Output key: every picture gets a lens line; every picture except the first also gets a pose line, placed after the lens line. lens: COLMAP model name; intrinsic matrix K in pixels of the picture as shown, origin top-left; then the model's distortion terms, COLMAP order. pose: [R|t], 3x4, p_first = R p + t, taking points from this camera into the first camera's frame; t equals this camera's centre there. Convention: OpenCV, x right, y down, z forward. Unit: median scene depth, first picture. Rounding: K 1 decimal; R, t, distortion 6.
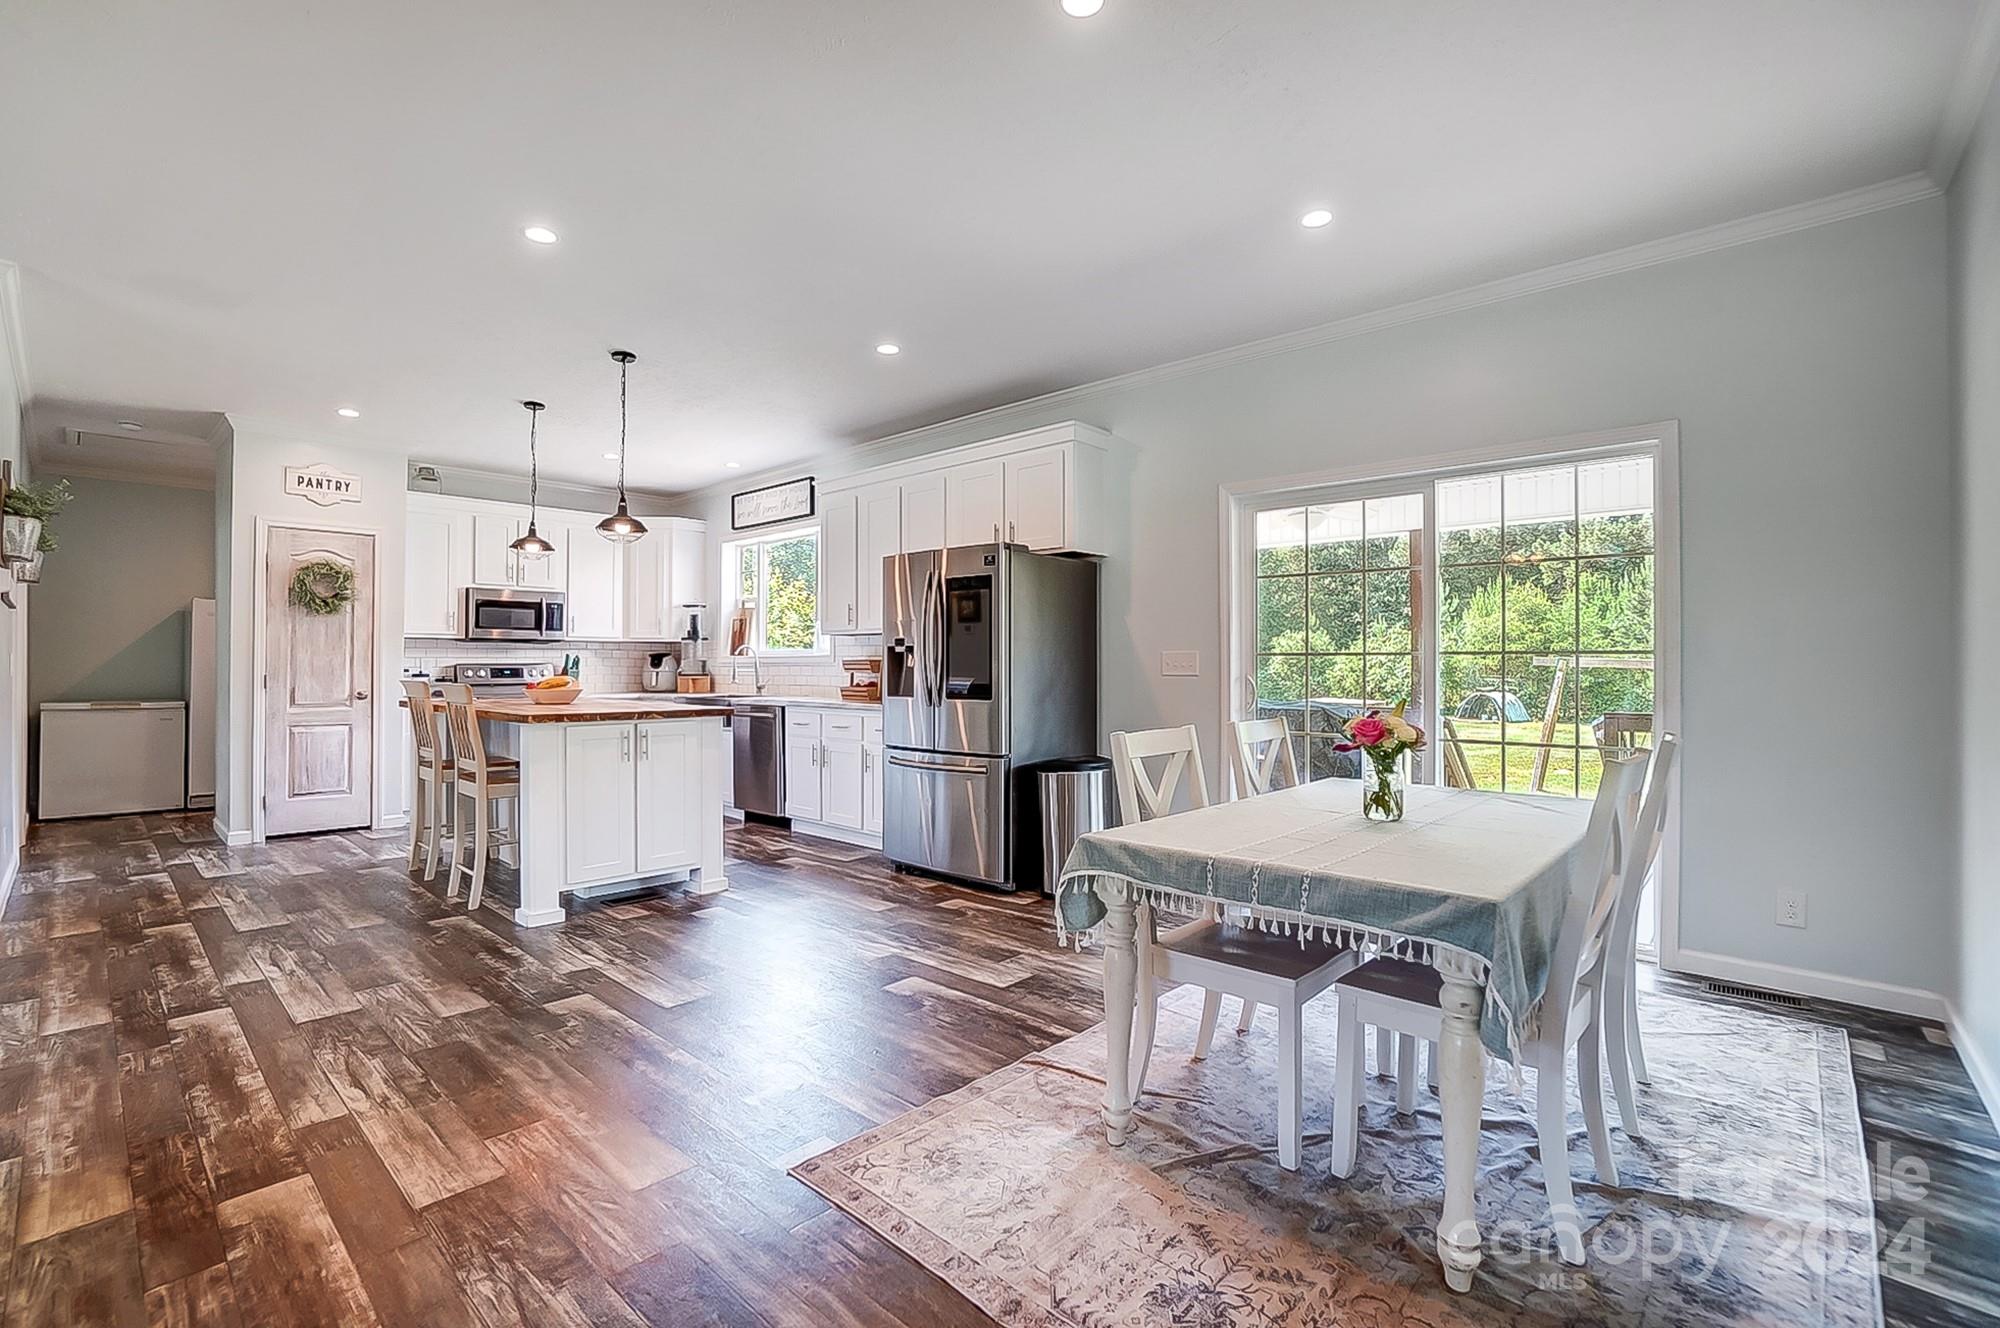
lens RADIAL K [[923.7, 0, 1000.0], [0, 923.7, 664.0], [0, 0, 1]] dist [-0.047445, 0.024666]
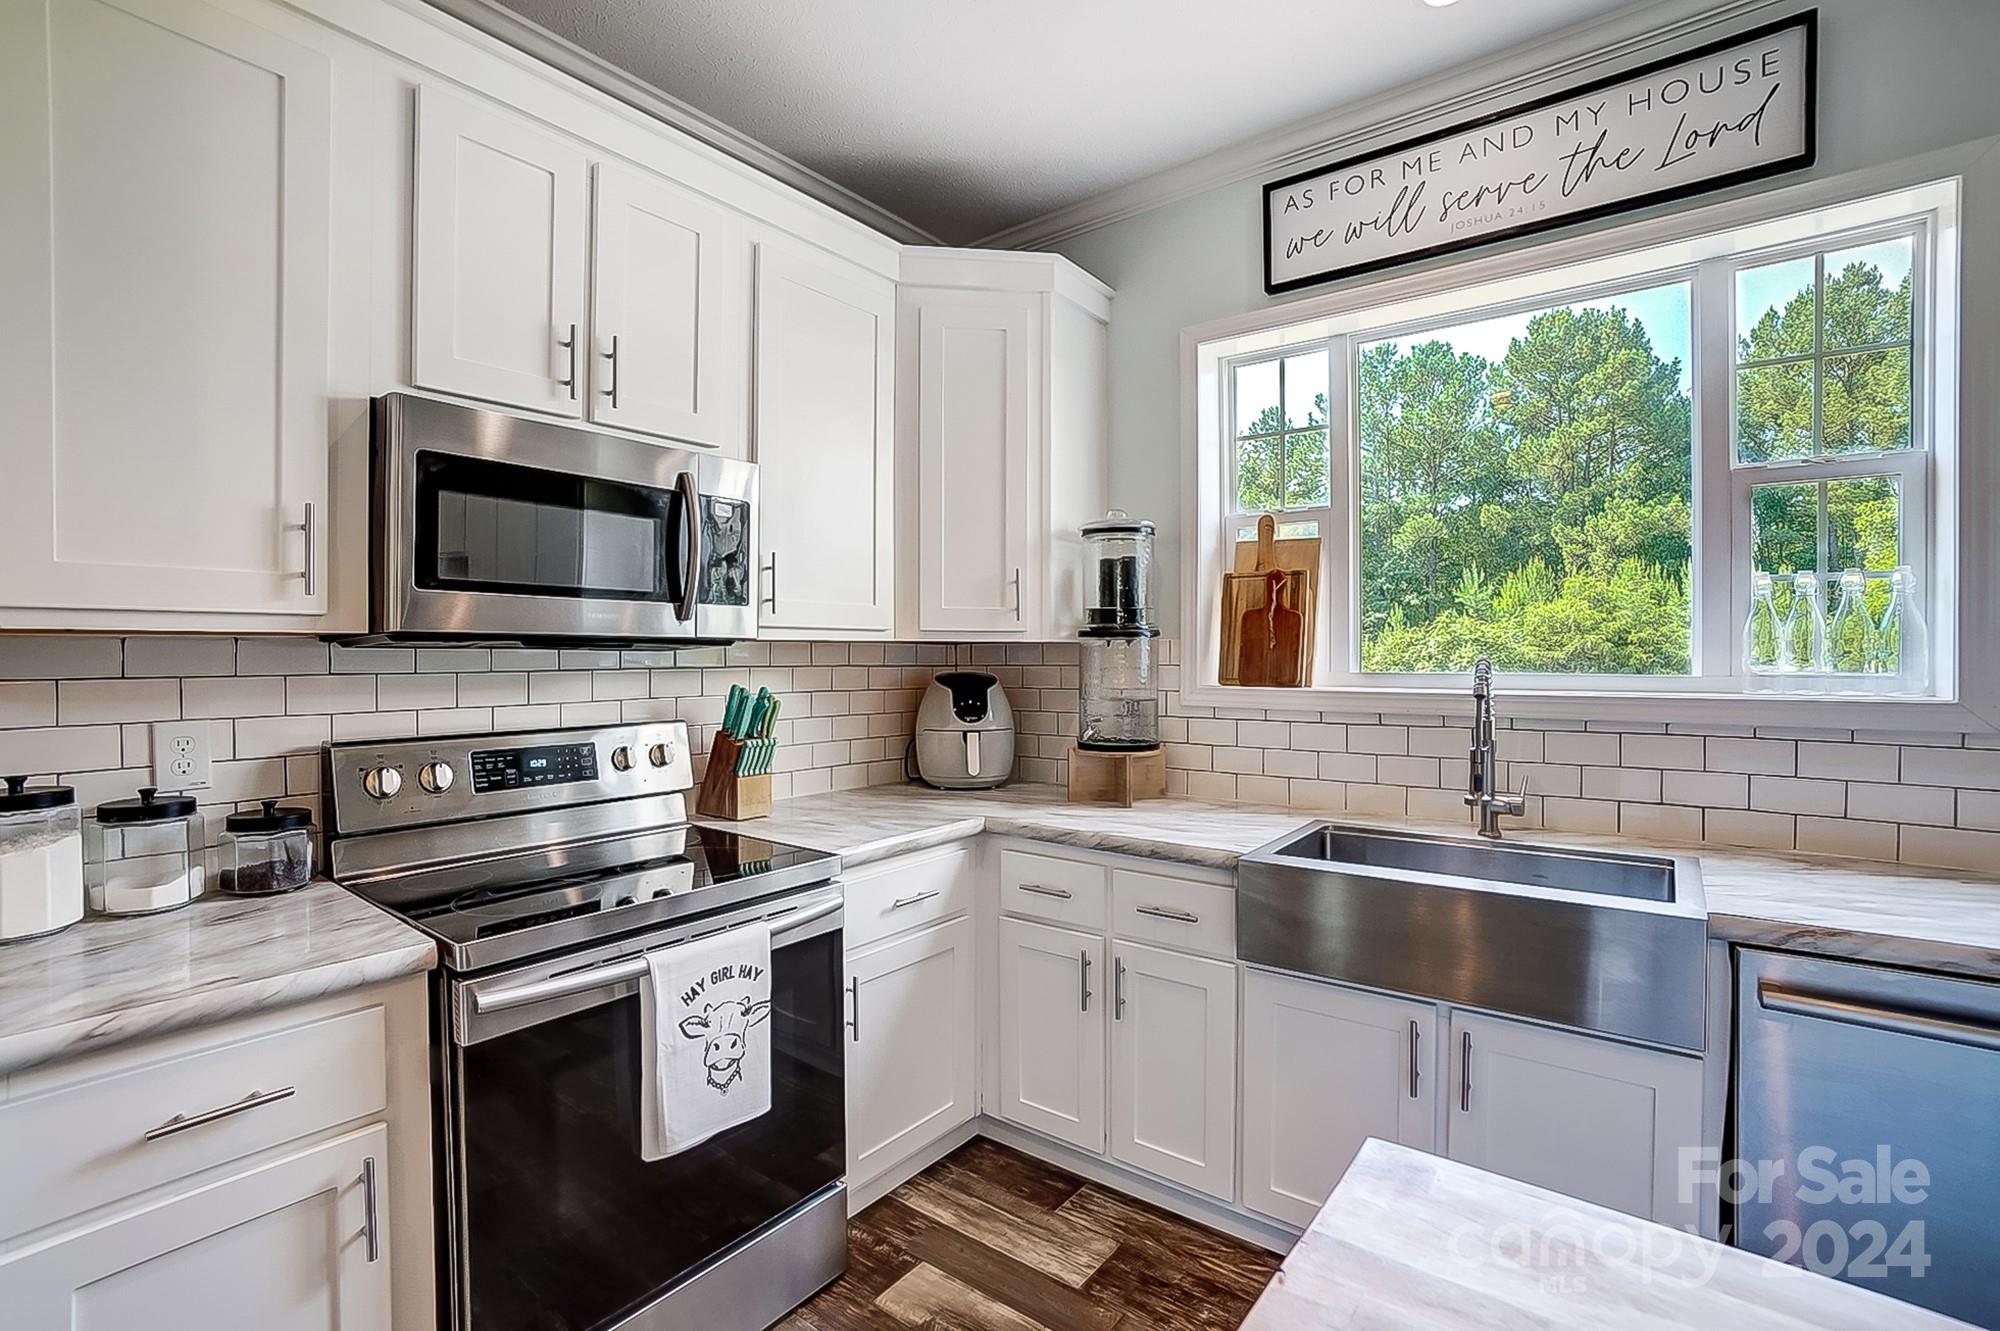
lens RADIAL K [[923.7, 0, 1000.0], [0, 923.7, 665.5], [0, 0, 1]] dist [-0.047445, 0.024666]
pose [[0.996348, -0.000835, 0.085387, -0.477992], [-0.000486, 0.999881, 0.015445, -0.025330], [-0.085389, -0.015430, 0.996228, 0.809258]]
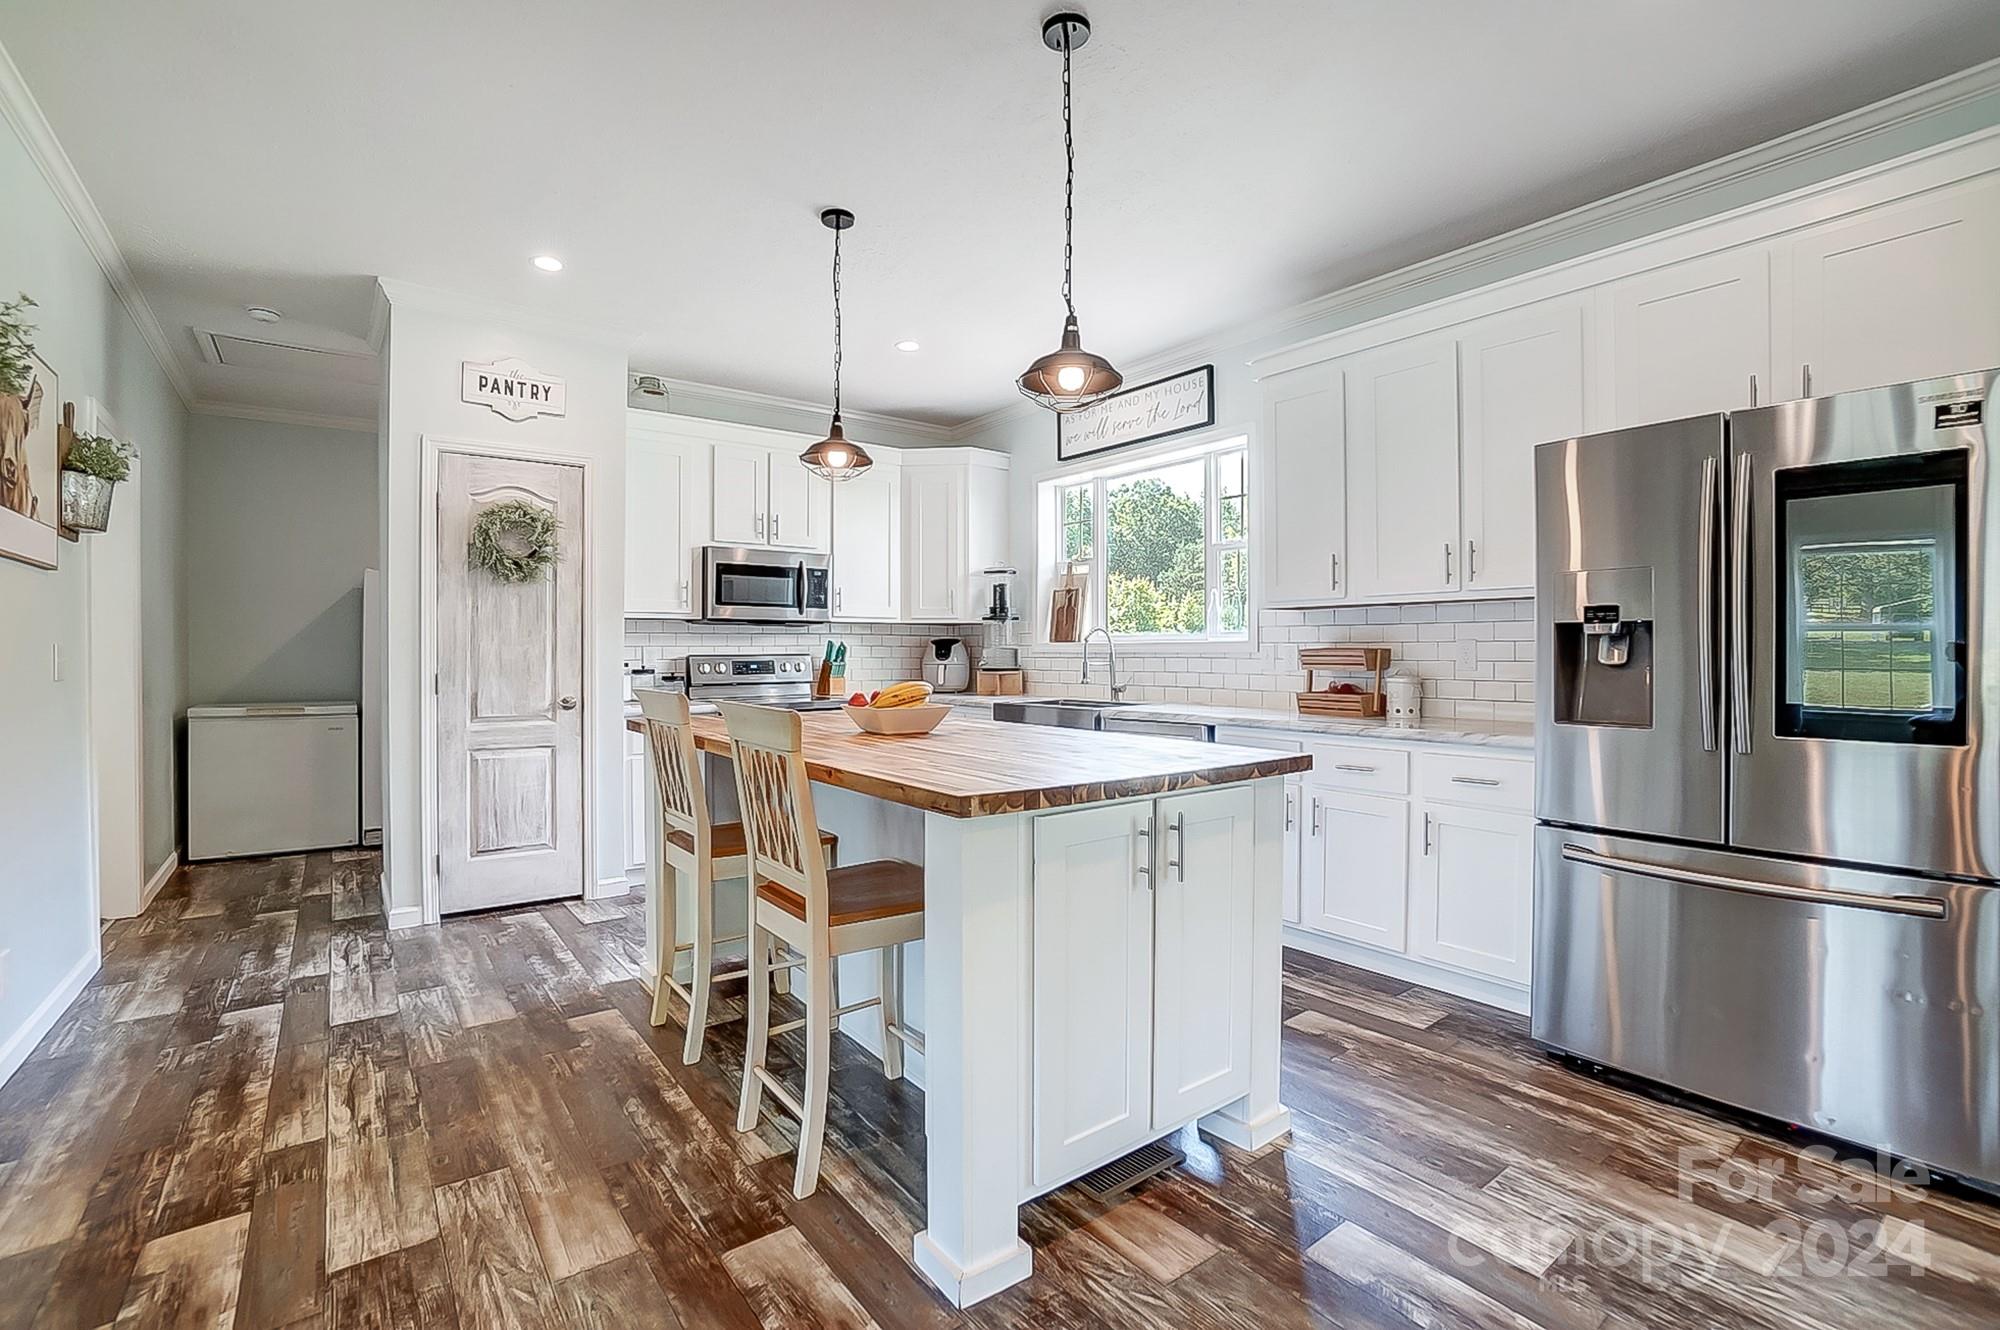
lens RADIAL K [[923.7, 0, 1000.0], [0, 923.7, 665.0], [0, 0, 1]] dist [-0.047445, 0.024666]
pose [[0.986124, 0.000827, -0.166007, -0.255795], [0.001815, 0.999874, 0.015762, -0.003590], [0.165999, -0.015844, 0.985999, 0.357546]]
